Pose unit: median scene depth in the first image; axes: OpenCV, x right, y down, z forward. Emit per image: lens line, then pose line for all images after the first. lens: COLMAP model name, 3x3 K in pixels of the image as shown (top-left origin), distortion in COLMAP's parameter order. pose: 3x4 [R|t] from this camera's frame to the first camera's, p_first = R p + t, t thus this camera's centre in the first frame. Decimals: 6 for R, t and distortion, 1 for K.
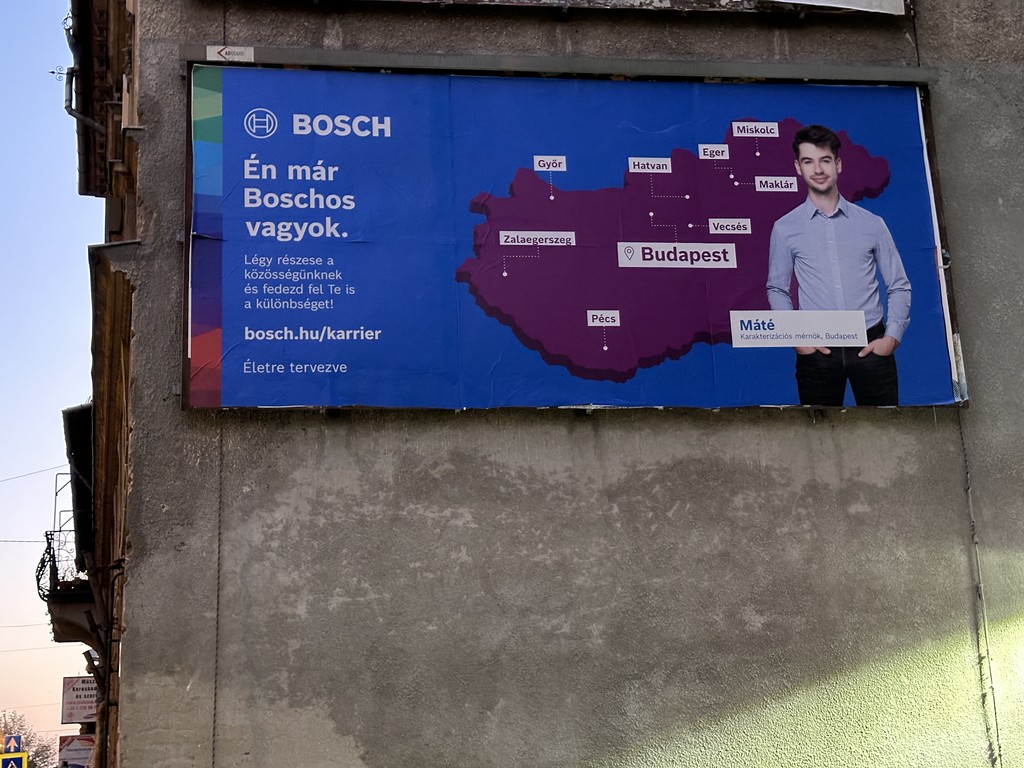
lens RADIAL K [[1417.9, 0, 512.1], [0, 1417.9, 387.8], [0, 0, 1]] dist [0.178178, -0.325782]
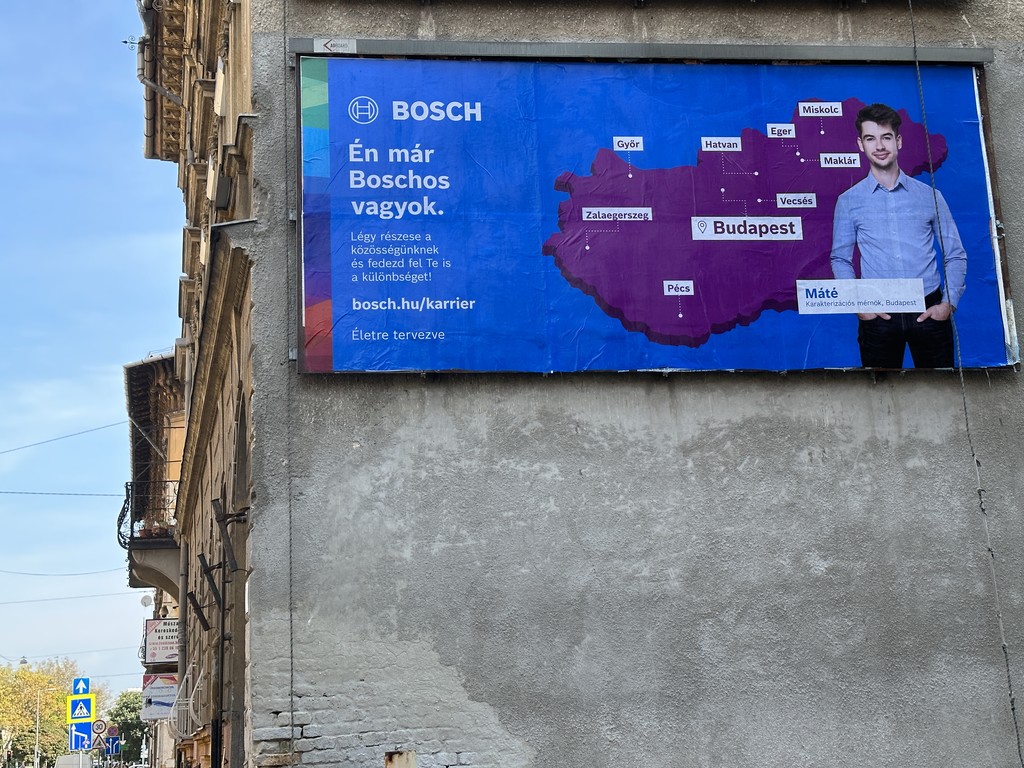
lens RADIAL K [[1420.0, 0, 502.4], [0, 1420.0, 389.7], [0, 0, 1]] dist [0.175345, -0.332045]
pose [[0.999466, -0.001863, -0.032629, -0.034884], [0.002990, 0.999399, 0.034526, -0.009391], [0.032545, -0.034605, 0.998871, -0.093136]]
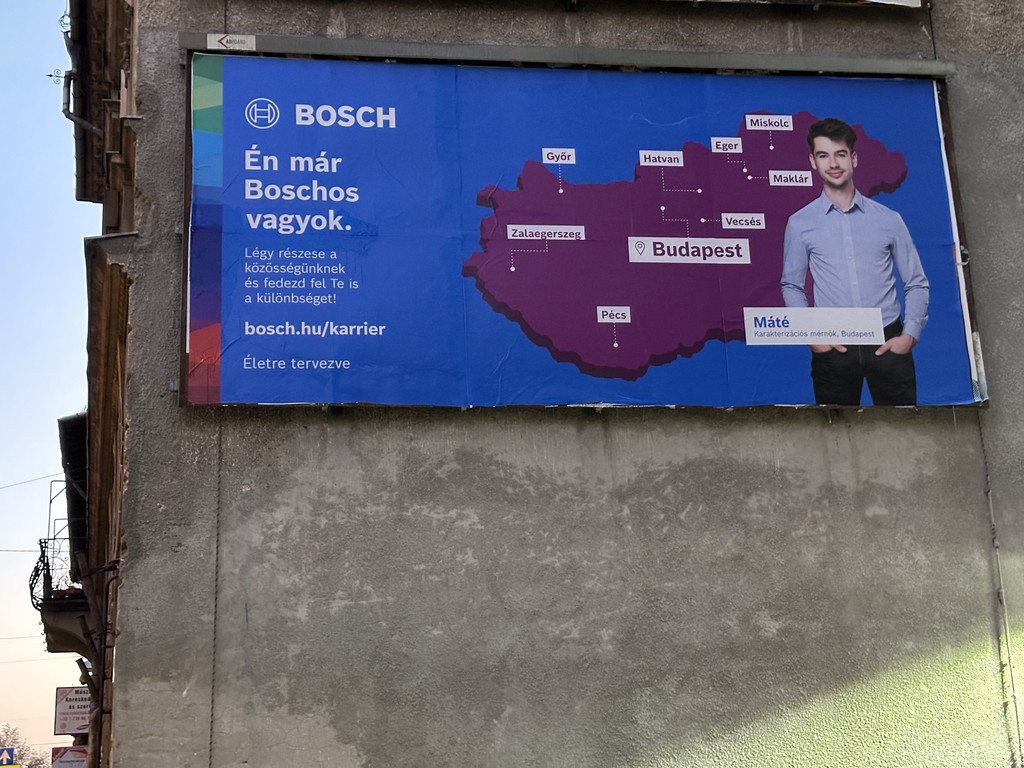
lens RADIAL K [[1417.6, 0, 512.6], [0, 1417.6, 384.5], [0, 0, 1]] dist [0.177196, -0.304232]
pose [[0.999992, 0.003003, 0.002689, -0.007416], [-0.002972, 0.999928, -0.011603, 0.010598], [-0.002724, 0.011595, 0.999929, 0.028293]]
